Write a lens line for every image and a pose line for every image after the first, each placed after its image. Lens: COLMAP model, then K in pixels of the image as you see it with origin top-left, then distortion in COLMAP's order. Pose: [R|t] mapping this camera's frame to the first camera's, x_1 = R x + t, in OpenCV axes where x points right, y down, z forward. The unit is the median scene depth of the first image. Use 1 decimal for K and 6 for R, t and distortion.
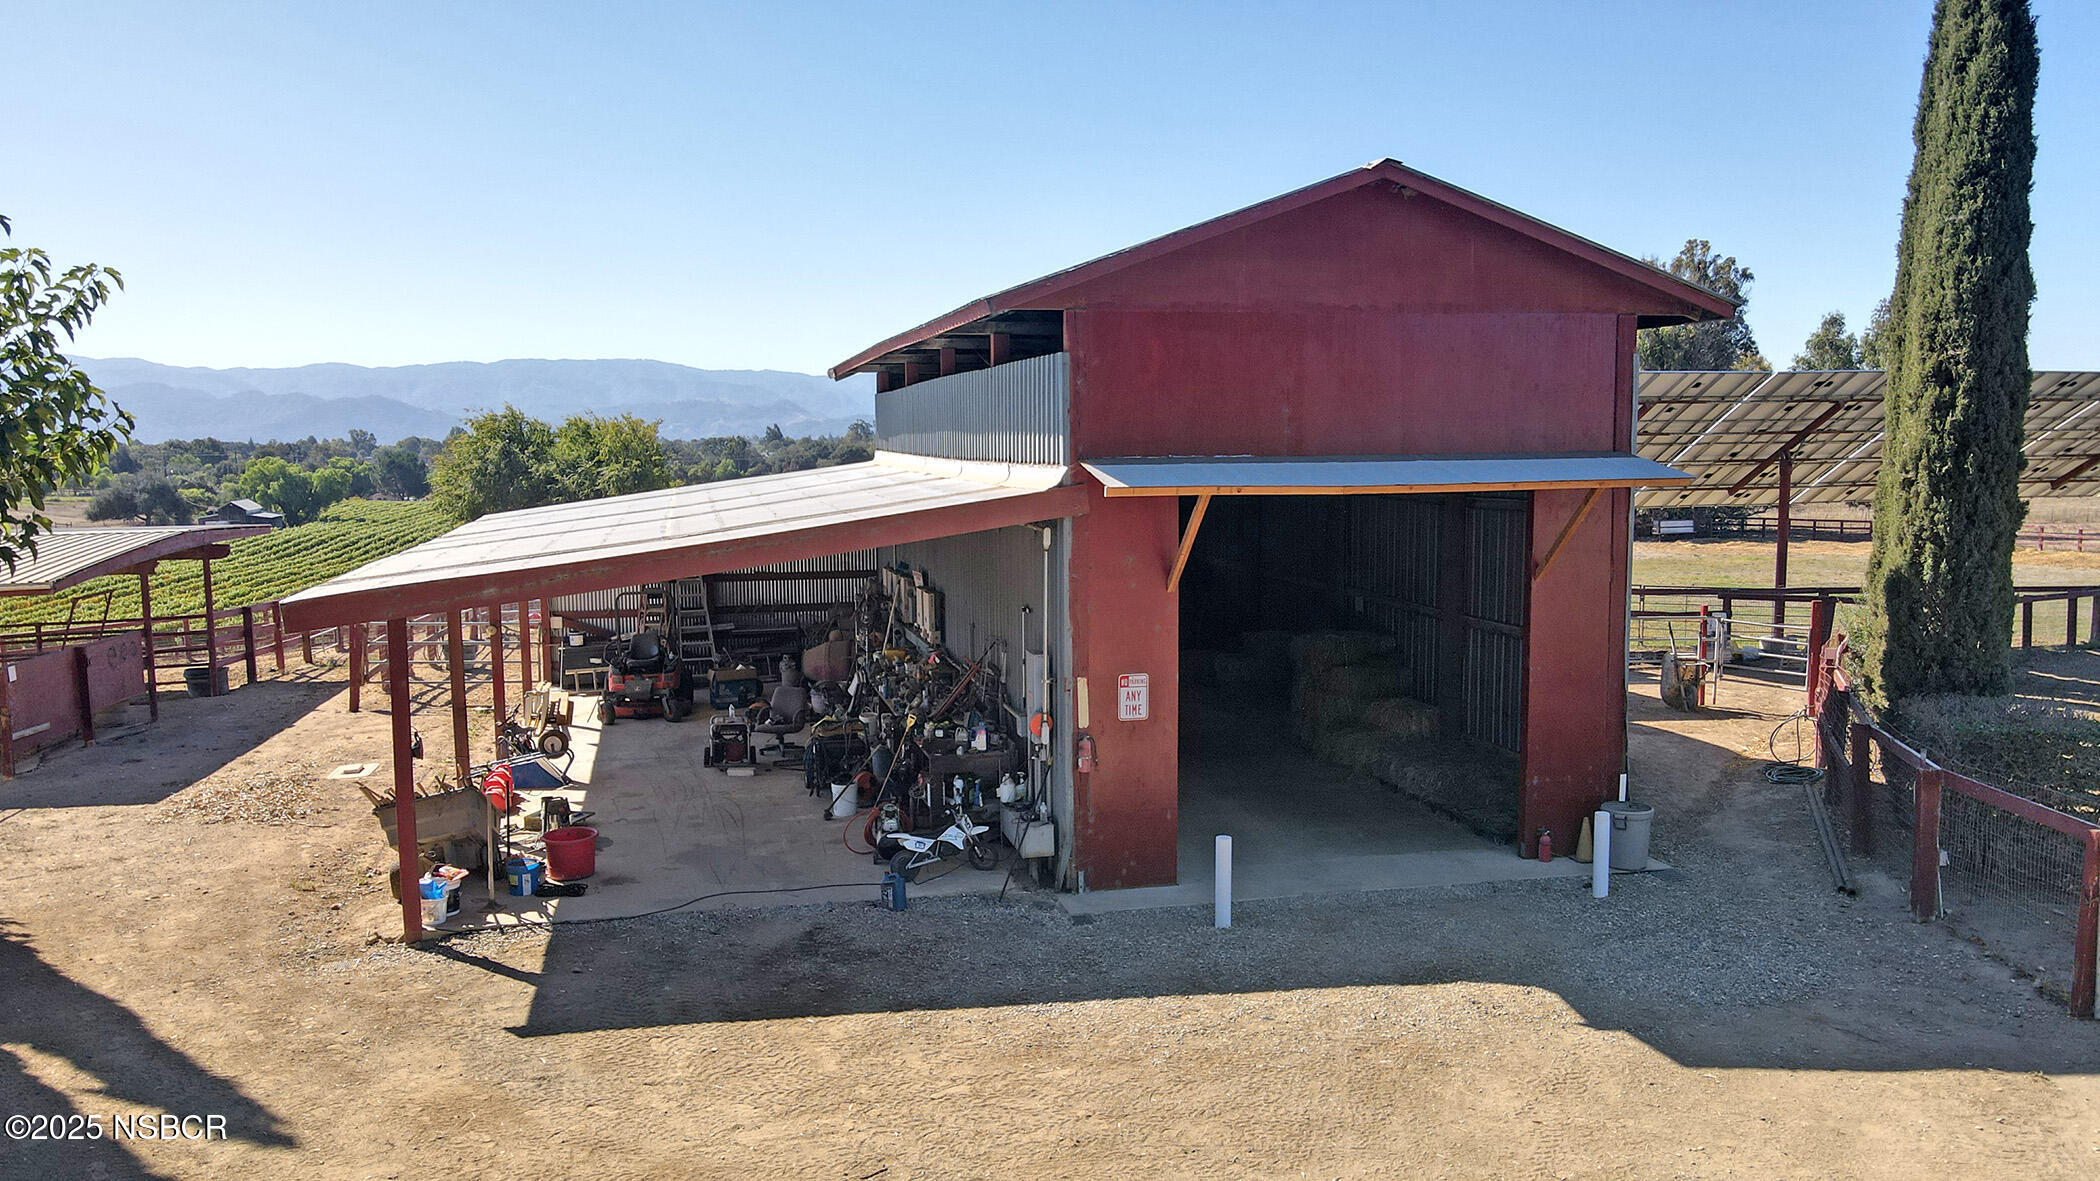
lens RADIAL K [[1572.7, 0, 1040.9], [0, 1572.7, 598.6], [0, 0, 1]] dist [-0.001645, 0.037124]
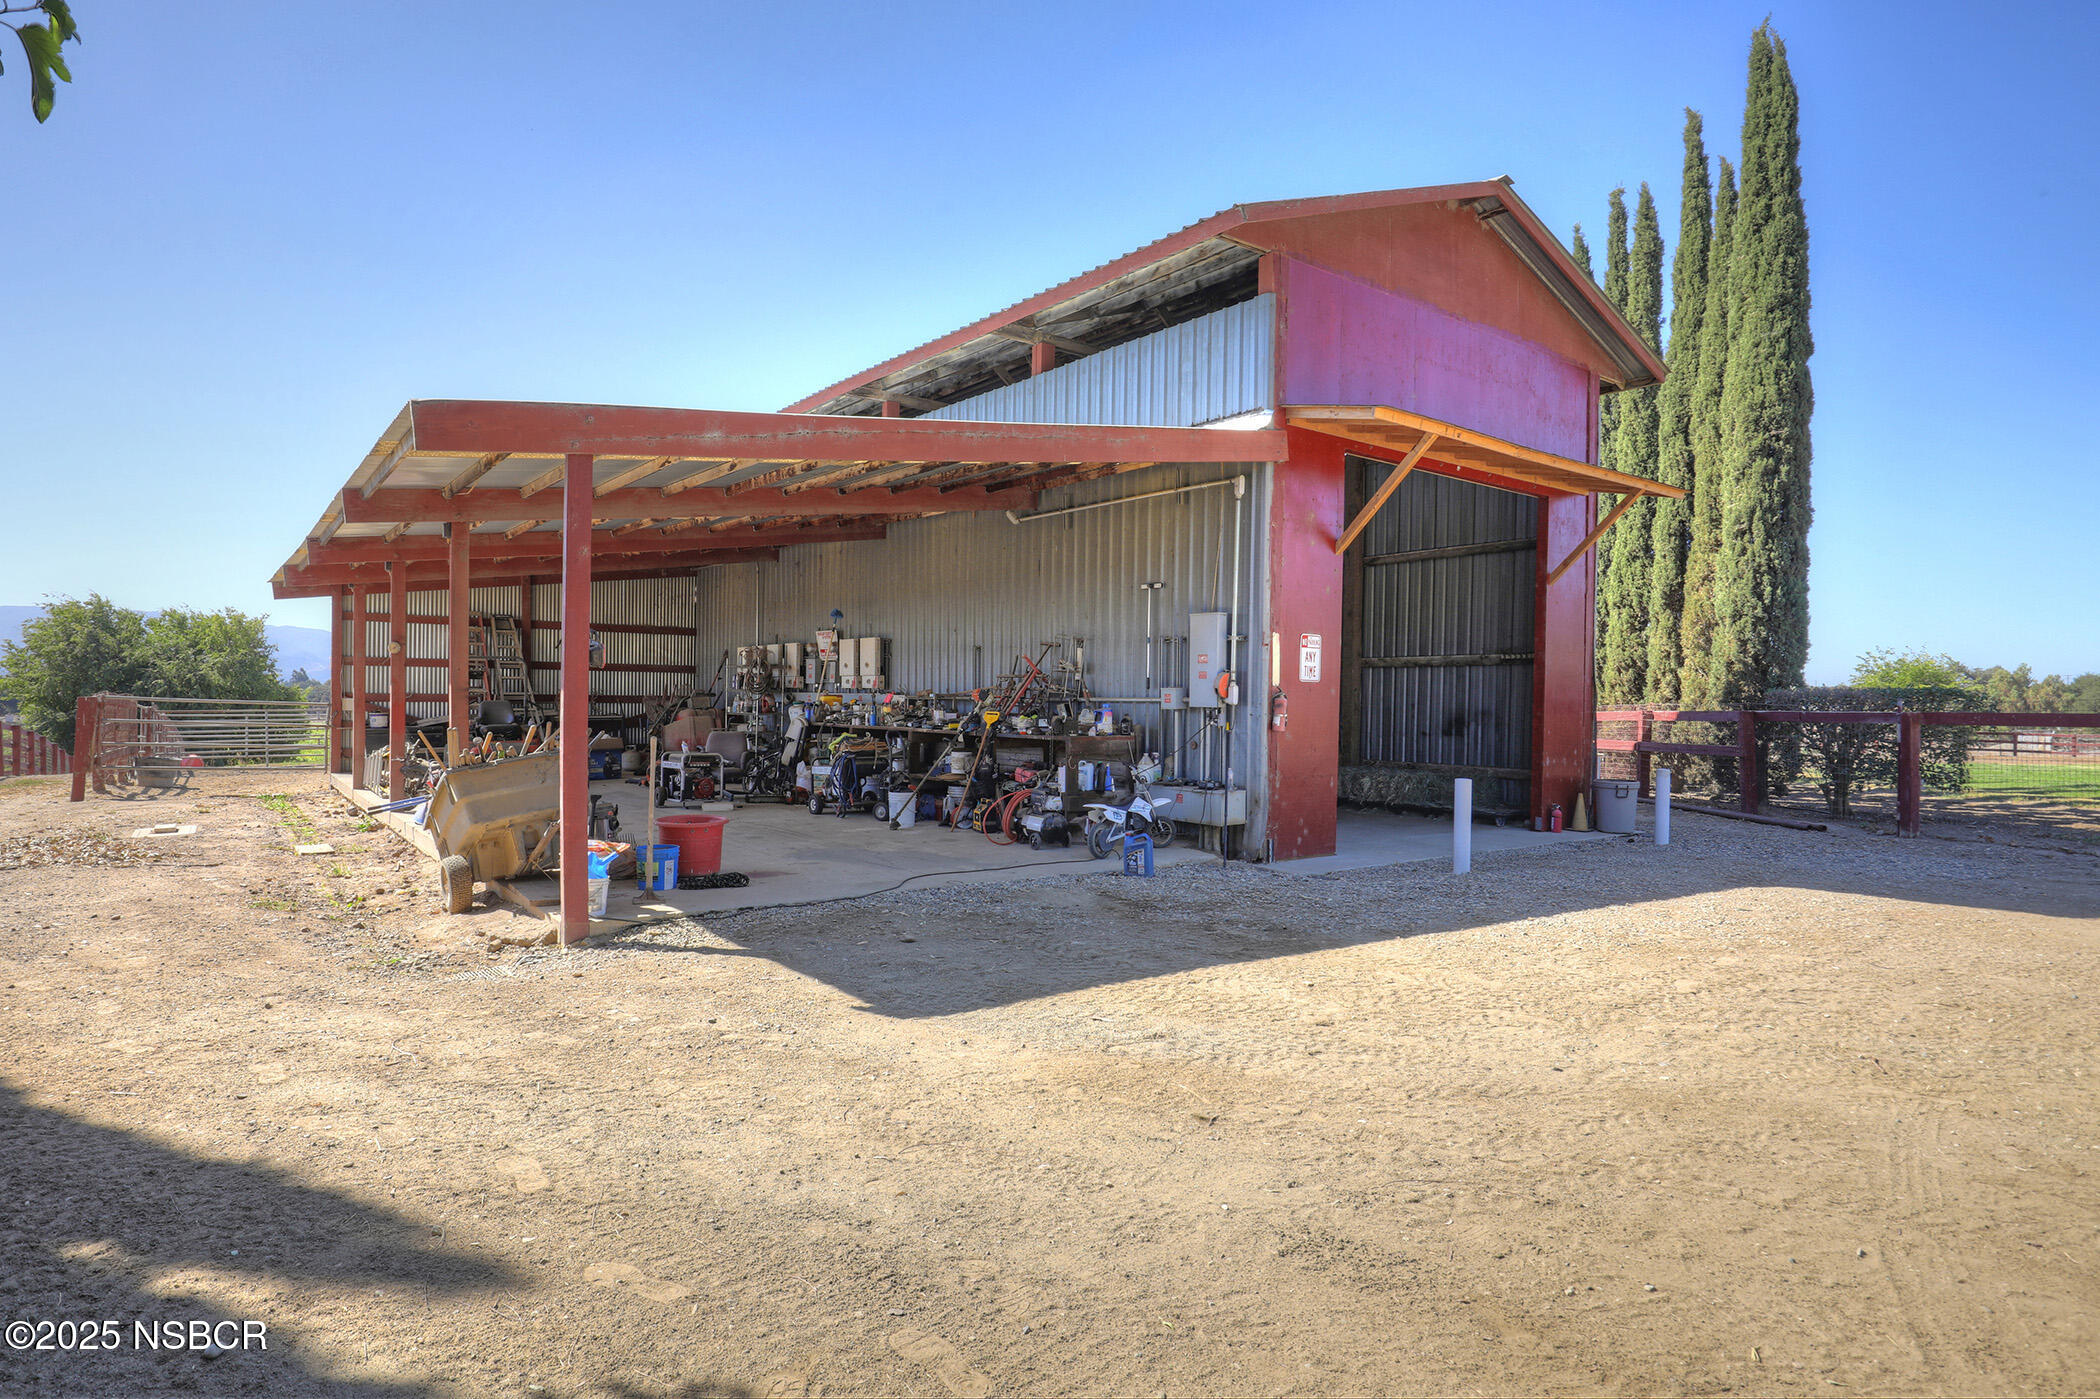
lens RADIAL K [[1138.6, 0, 1056.8], [0, 1138.6, 709.7], [0, 0, 1]] dist [-0.015062, -0.000564]
pose [[0.910229, 0.016806, 0.413764, -0.366437], [0.019618, 0.996304, -0.083625, 0.146022], [-0.413641, 0.084236, 0.906535, 0.411421]]
